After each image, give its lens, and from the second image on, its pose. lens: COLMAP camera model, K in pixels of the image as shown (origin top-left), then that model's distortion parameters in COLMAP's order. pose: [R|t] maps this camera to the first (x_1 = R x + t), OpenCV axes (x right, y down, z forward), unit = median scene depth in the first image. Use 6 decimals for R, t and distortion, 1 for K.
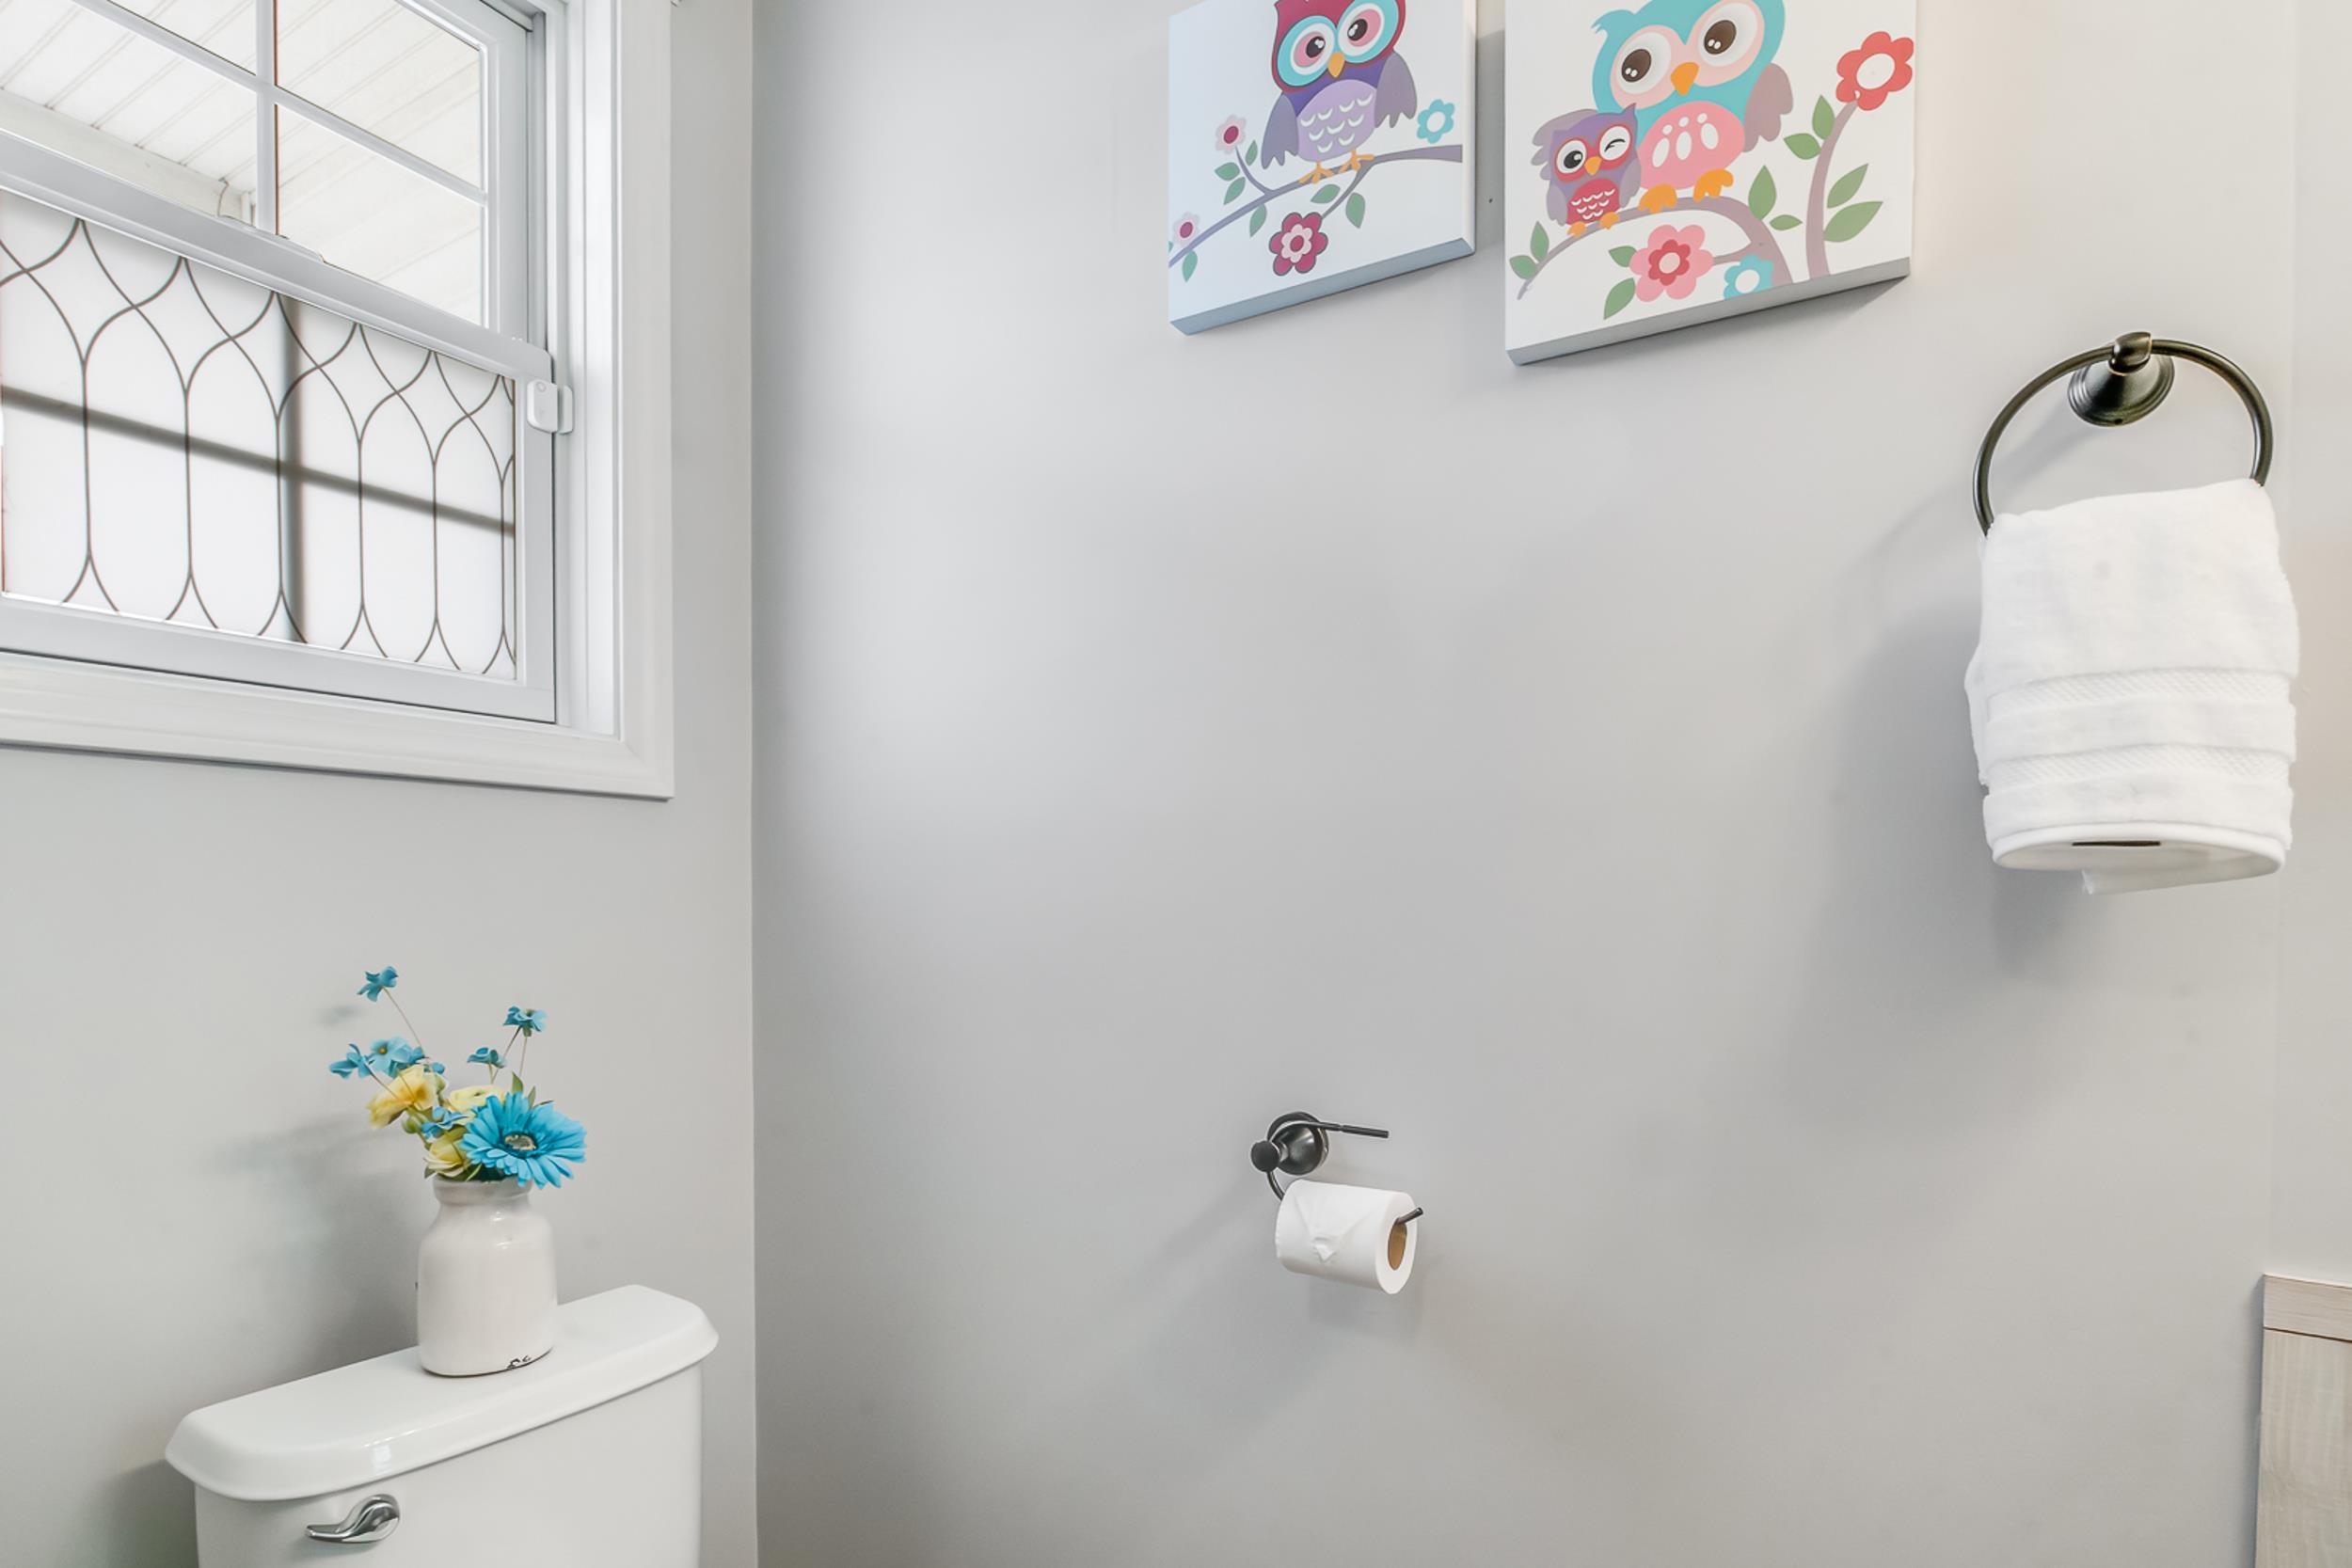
lens RADIAL K [[1254.3, 0, 1162.0], [0, 1254.3, 932.0], [0, 0, 1]] dist [0.006430, 0.000134]
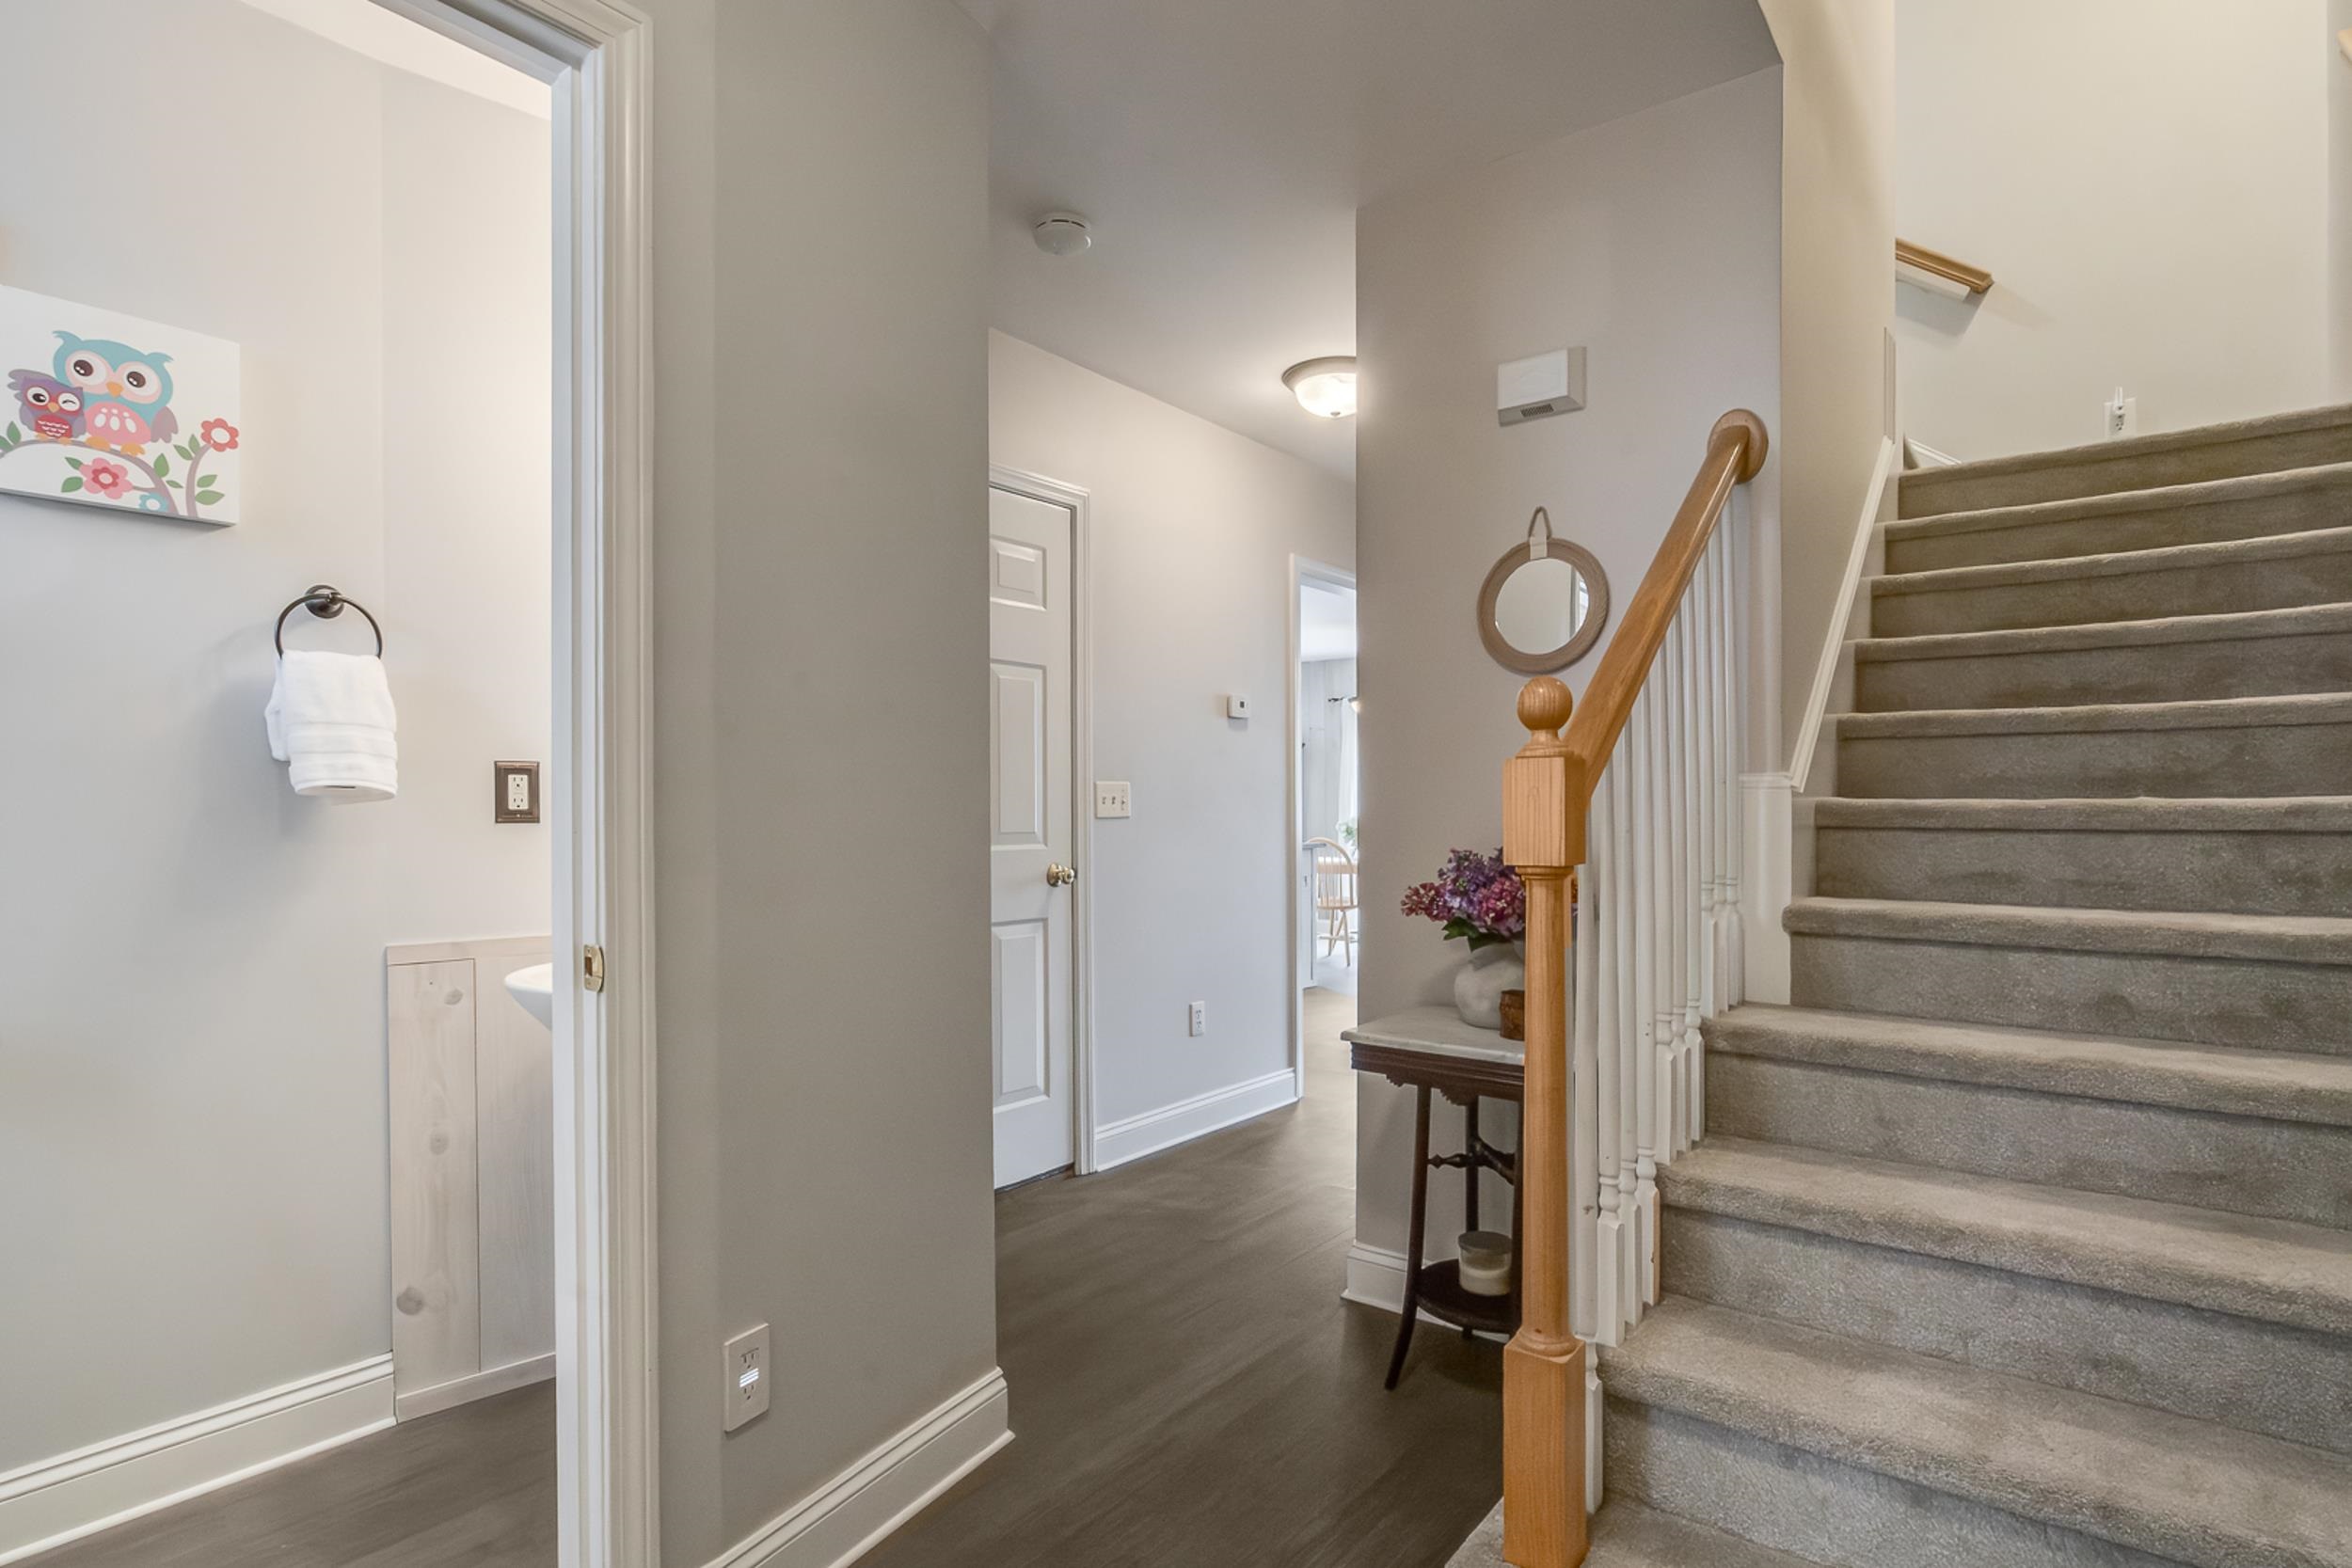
lens RADIAL K [[1196.8, 0, 1190.6], [0, 1196.8, 787.1], [0, 0, 1]] dist [0.007682, -0.000280]
pose [[0.098576, 0.025403, 0.994805, -1.334067], [0.030125, 0.999140, -0.028499, 0.047774], [-0.994673, 0.032778, 0.097726, -0.871070]]
